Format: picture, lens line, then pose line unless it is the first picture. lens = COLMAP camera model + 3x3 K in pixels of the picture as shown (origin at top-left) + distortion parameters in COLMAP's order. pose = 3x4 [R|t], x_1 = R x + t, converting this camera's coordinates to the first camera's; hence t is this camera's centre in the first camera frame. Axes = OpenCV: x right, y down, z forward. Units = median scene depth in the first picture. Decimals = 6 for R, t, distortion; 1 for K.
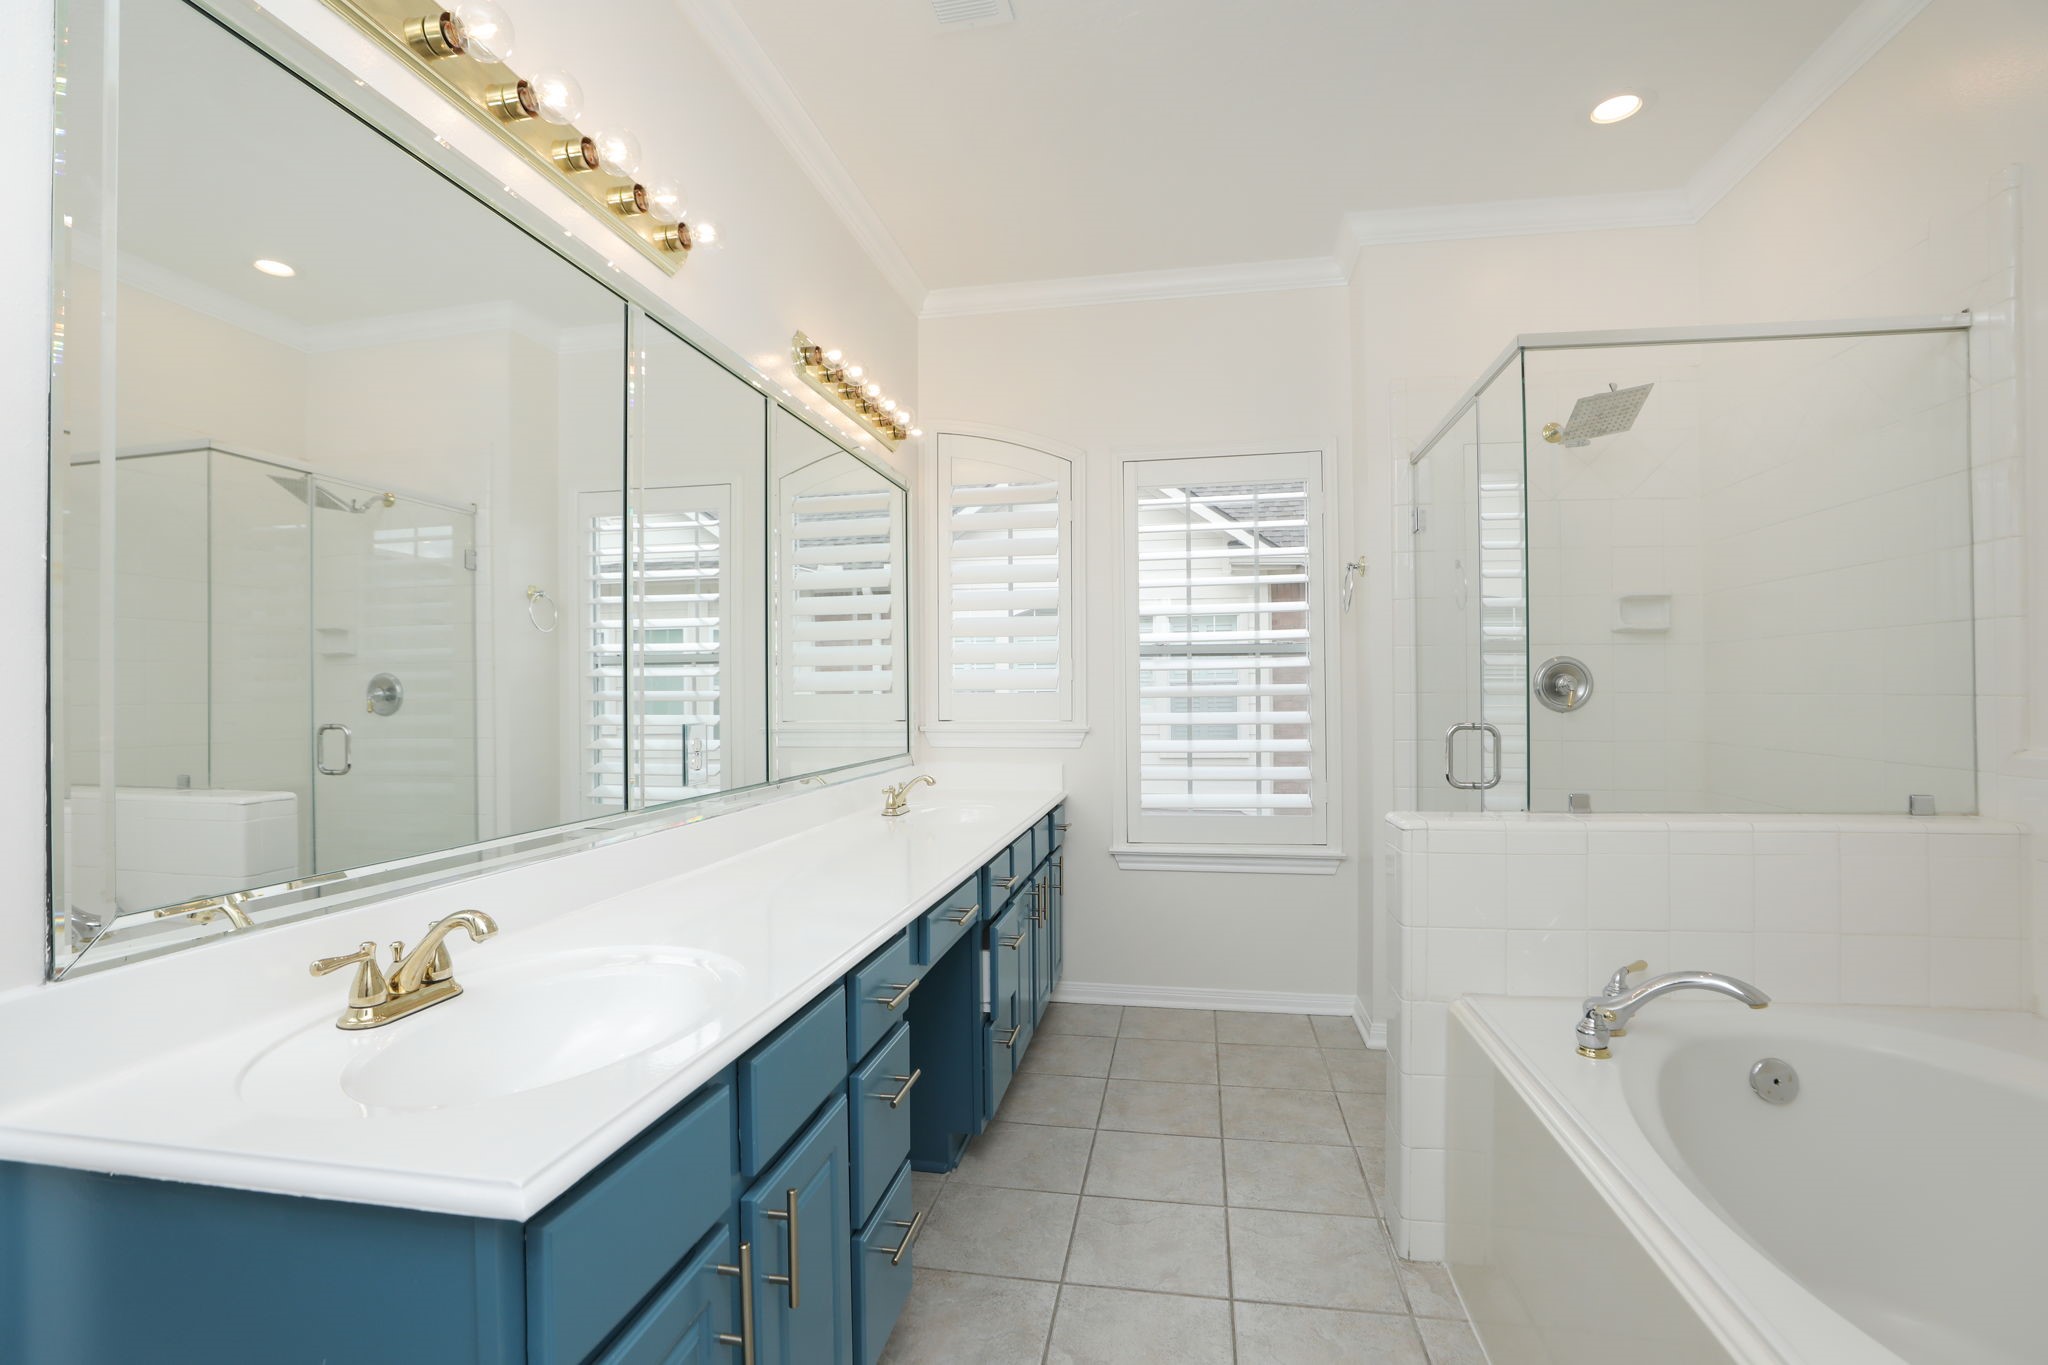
lens RADIAL K [[950.4, 0, 1024.5], [0, 950.4, 687.4], [0, 0, 1]] dist [-0.045503, 0.014497]
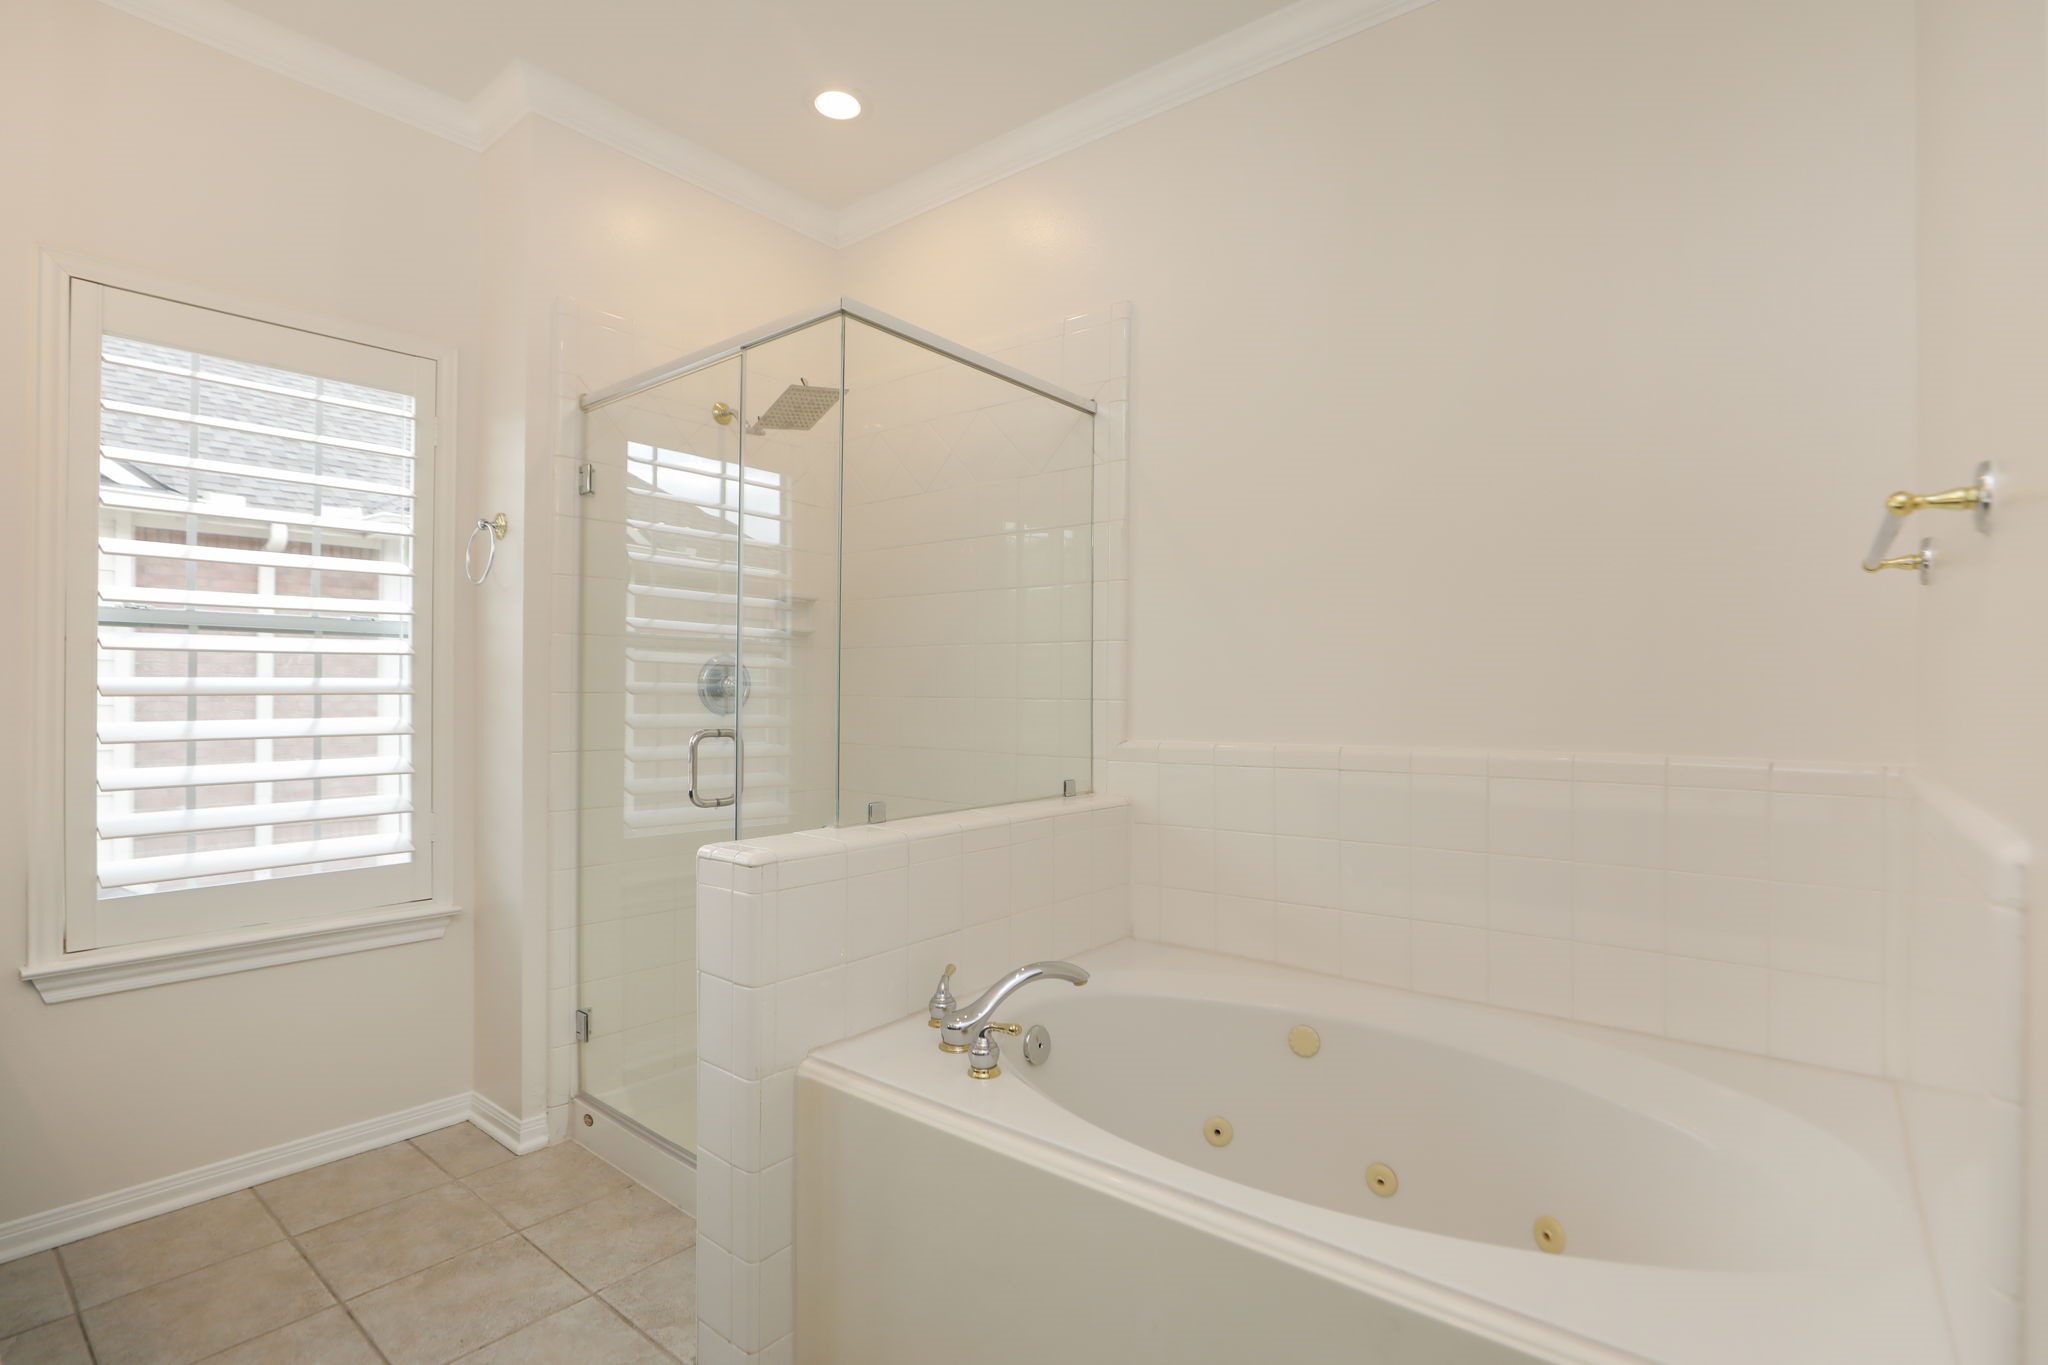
lens RADIAL K [[995.9, 0, 1027.3], [0, 995.9, 688.3], [0, 0, 1]] dist [-0.048474, 0.017603]
pose [[0.473861, 0.013090, 0.880503, -0.155273], [-0.014724, 0.999867, -0.006941, 0.002293], [-0.880477, -0.009676, 0.473991, 0.279954]]
